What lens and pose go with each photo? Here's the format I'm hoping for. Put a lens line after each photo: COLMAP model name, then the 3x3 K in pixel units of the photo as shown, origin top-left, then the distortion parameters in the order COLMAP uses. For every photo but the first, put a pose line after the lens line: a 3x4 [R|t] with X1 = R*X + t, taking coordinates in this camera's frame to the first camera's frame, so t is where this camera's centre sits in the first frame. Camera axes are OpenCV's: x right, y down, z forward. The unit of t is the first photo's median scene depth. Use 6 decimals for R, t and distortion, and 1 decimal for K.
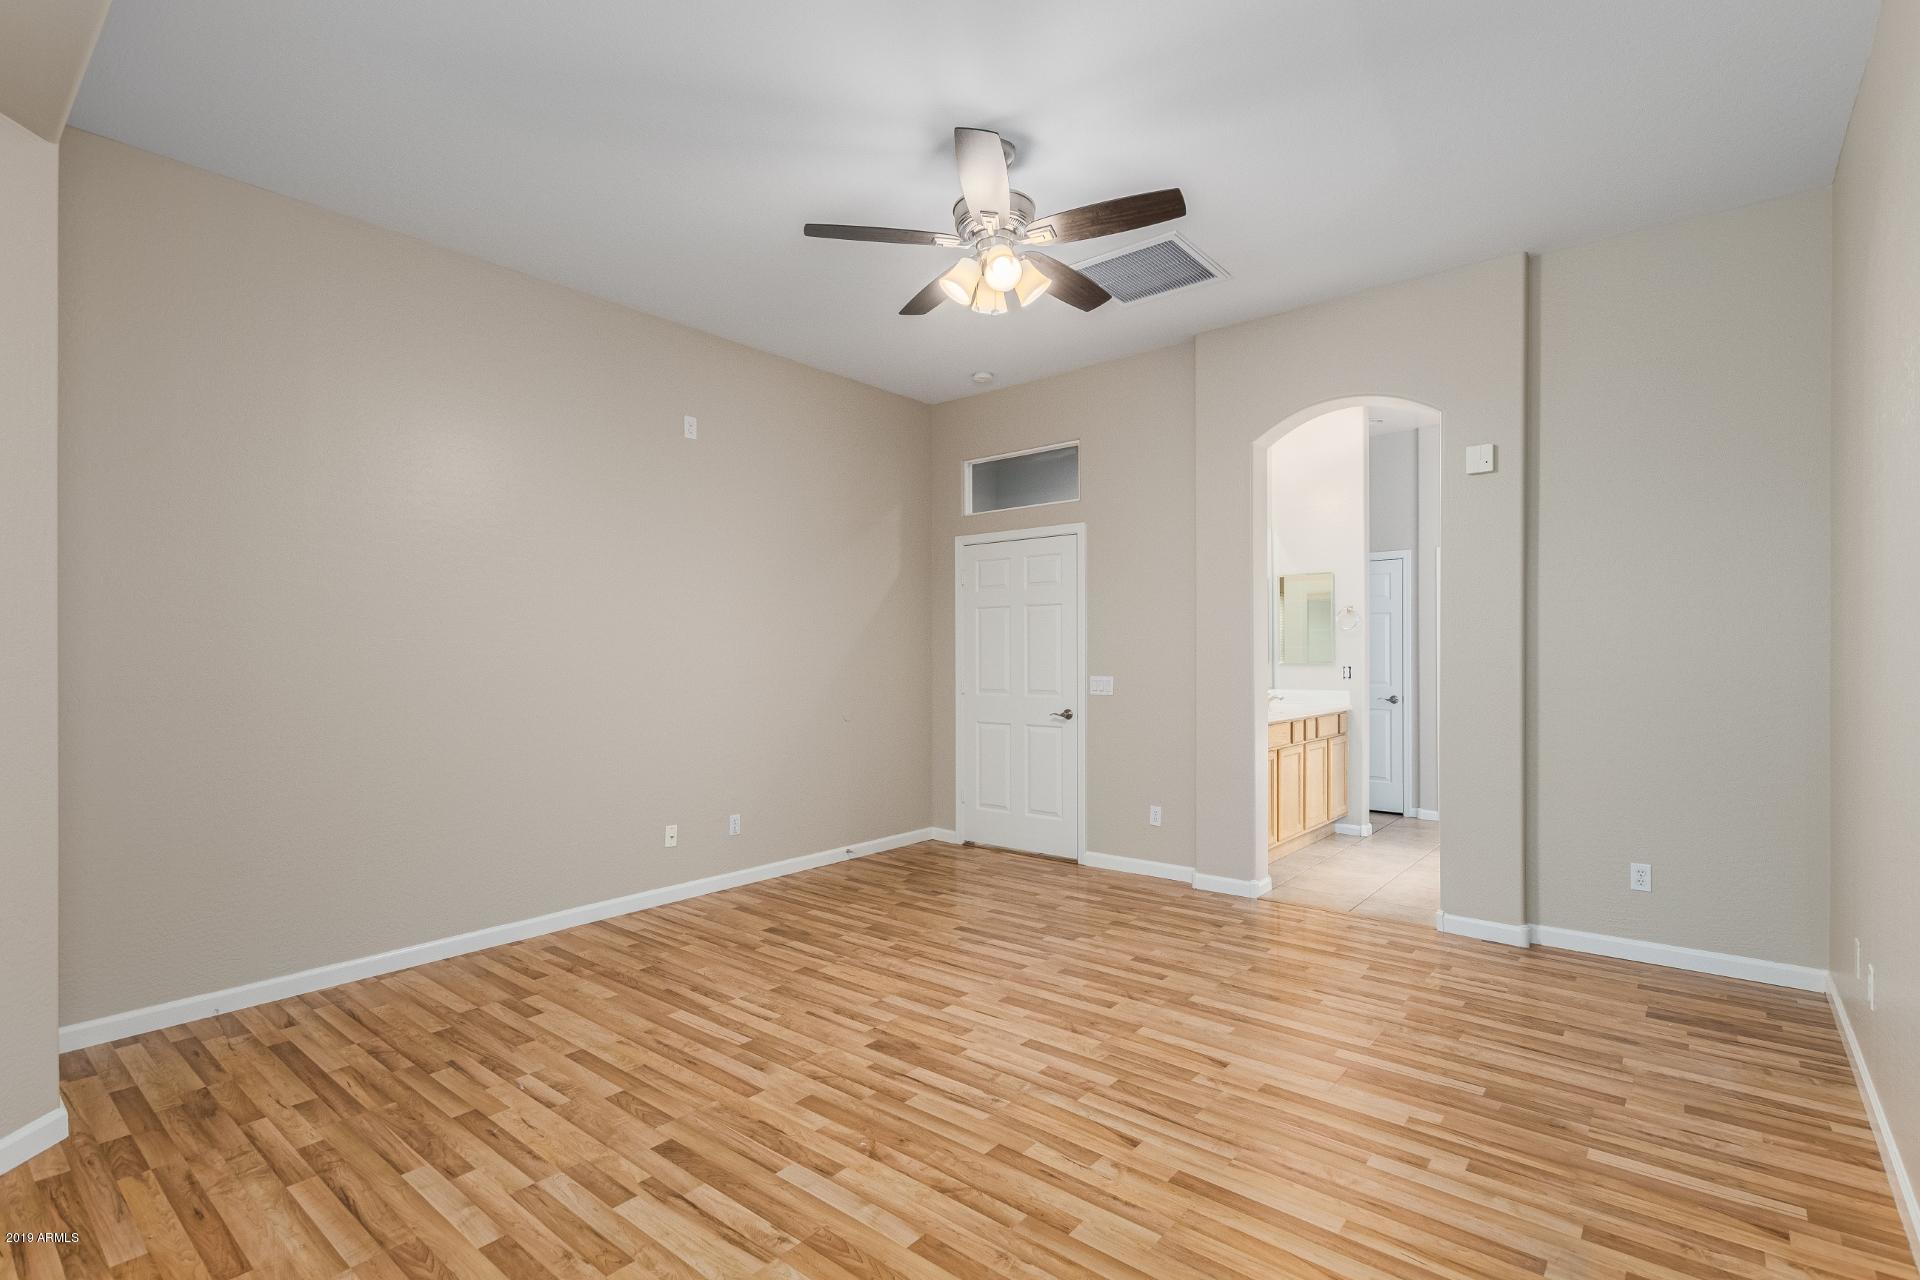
lens RADIAL K [[893.7, 0, 970.8], [0, 893.7, 649.2], [0, 0, 1]] dist [0.004145, -0.003681]
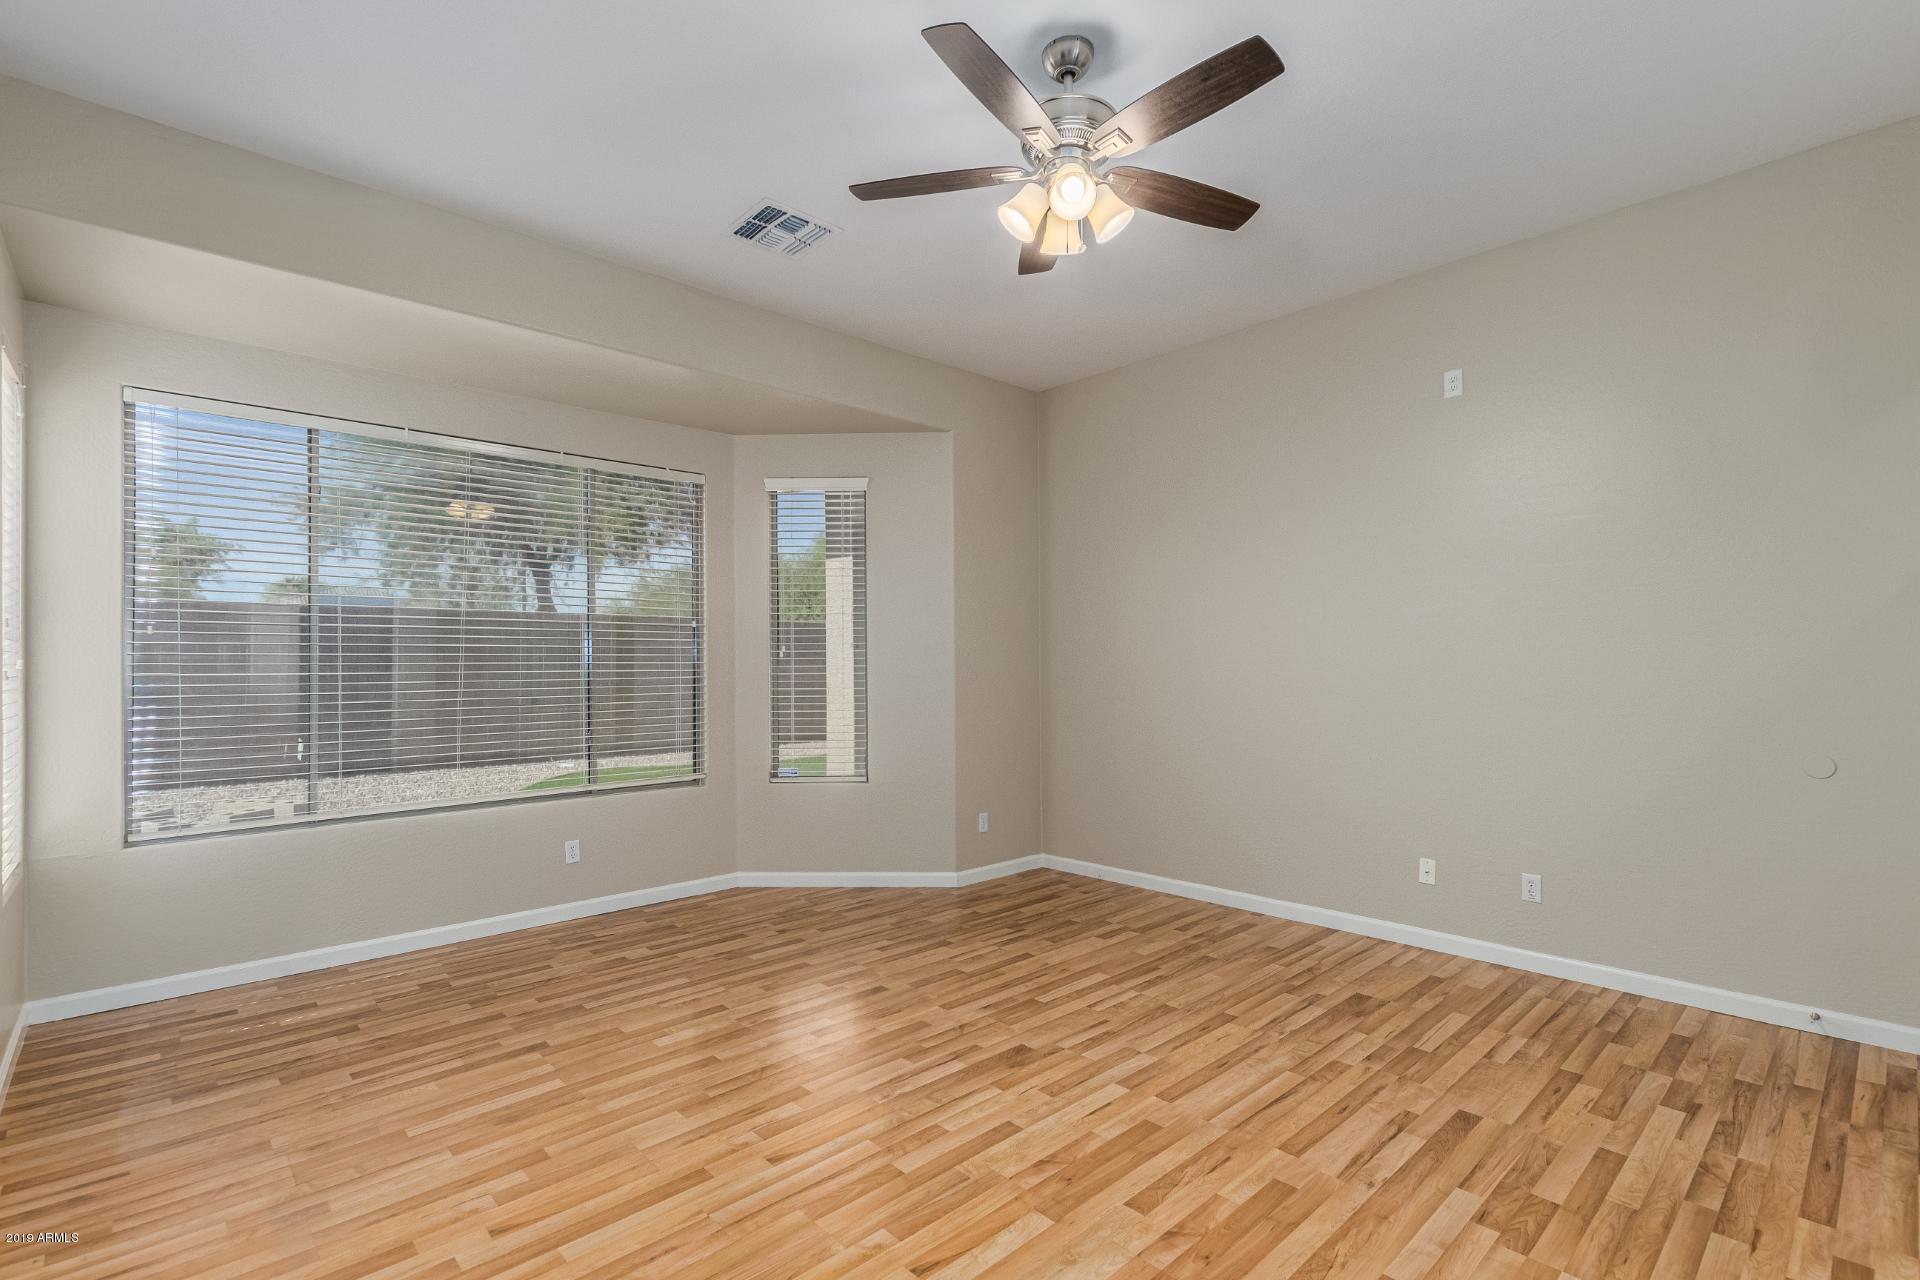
lens RADIAL K [[893.7, 0, 954.4], [0, 893.7, 652.0], [0, 0, 1]] dist [0.004145, -0.003681]
pose [[-0.142972, -0.008544, -0.989690, 0.792420], [0.011478, 0.999881, -0.010290, 0.007301], [0.989660, -0.012831, -0.142857, 0.945749]]
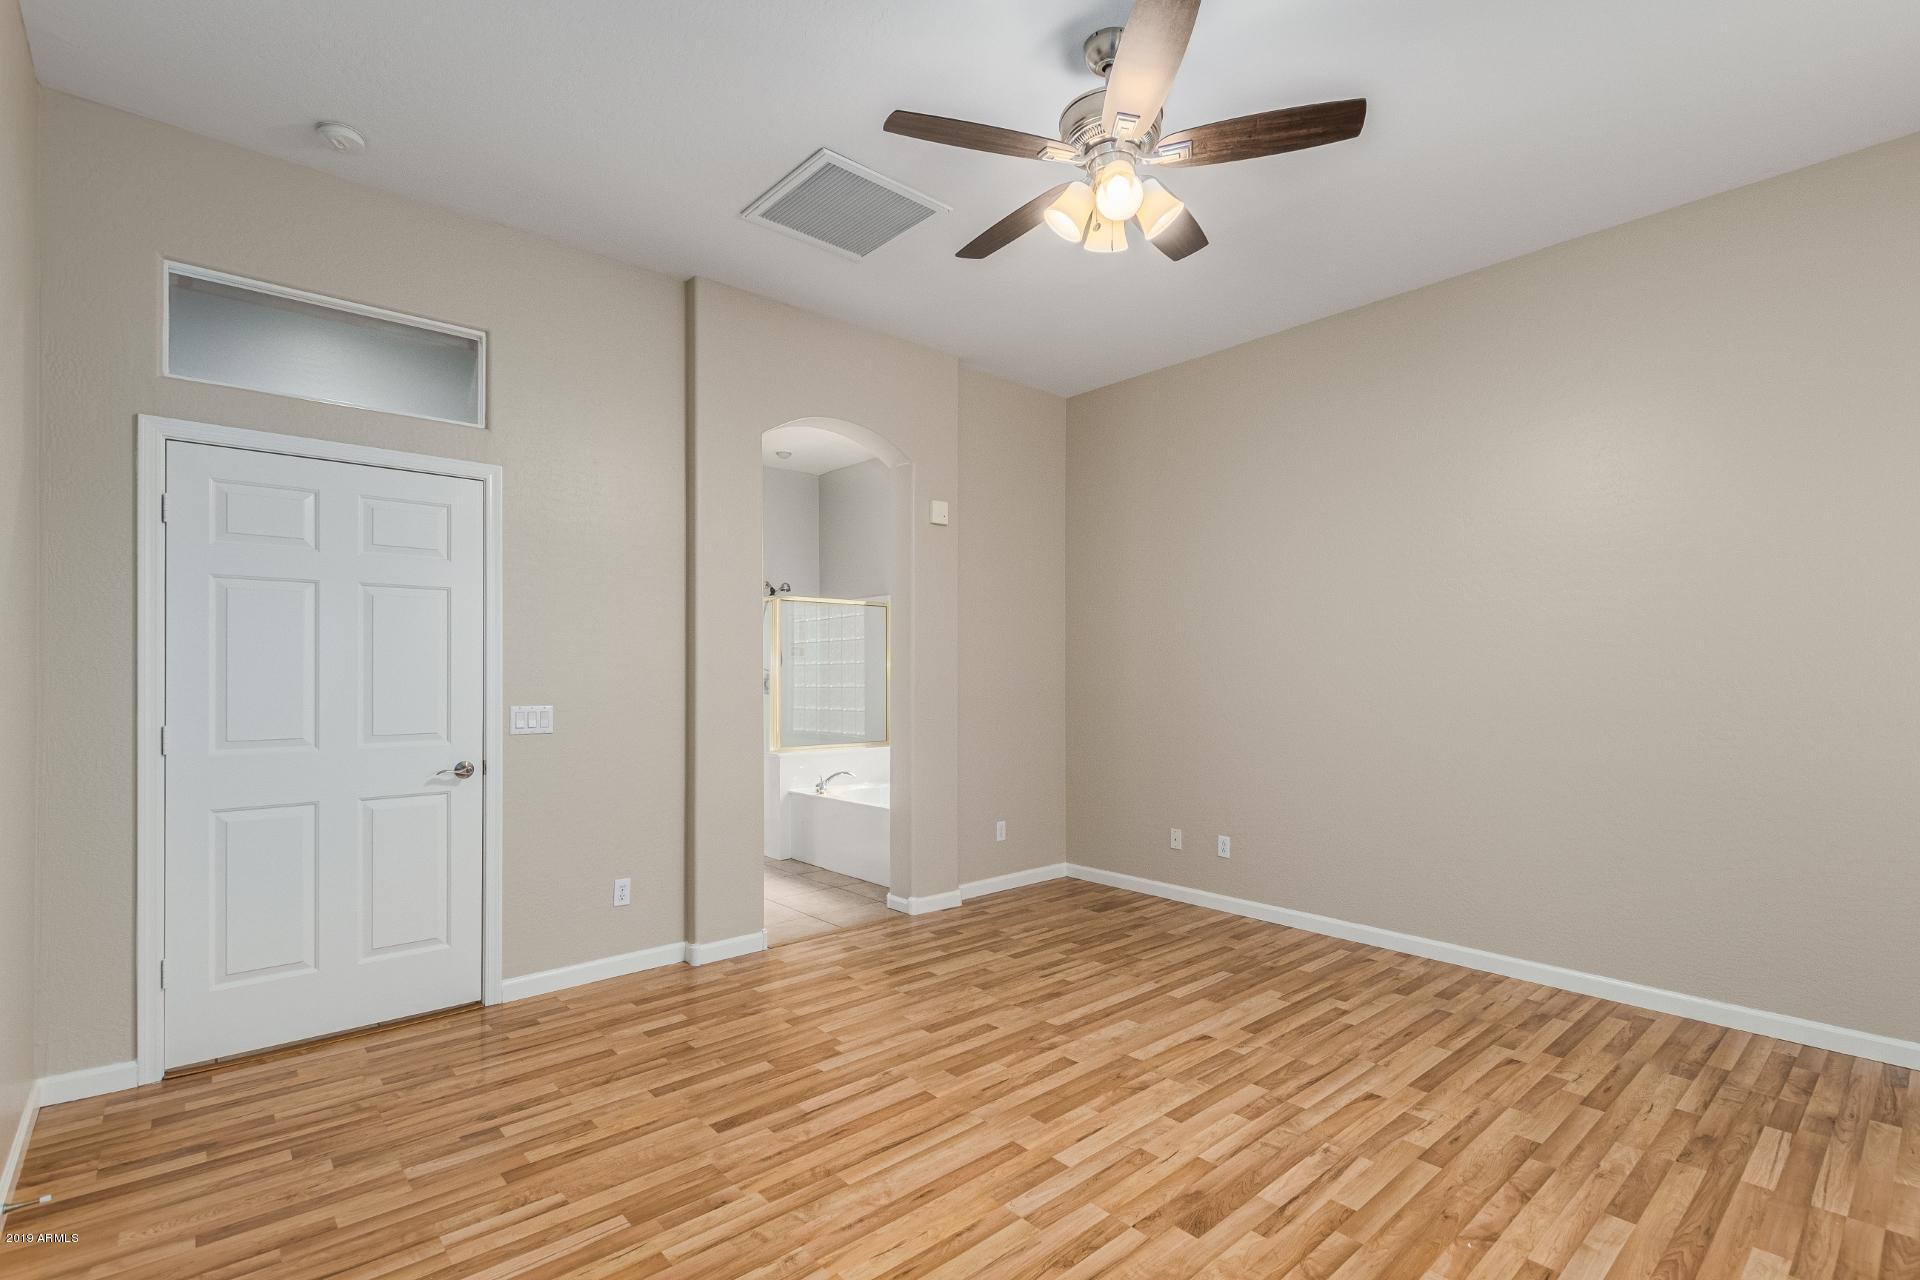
lens RADIAL K [[893.7, 0, 963.2], [0, 893.7, 658.4], [0, 0, 1]] dist [0.004145, -0.003681]
pose [[0.164933, 0.018773, 0.986126, -0.728531], [-0.002427, 0.999824, -0.018628, 0.014107], [-0.986302, 0.000679, 0.164949, 0.935280]]
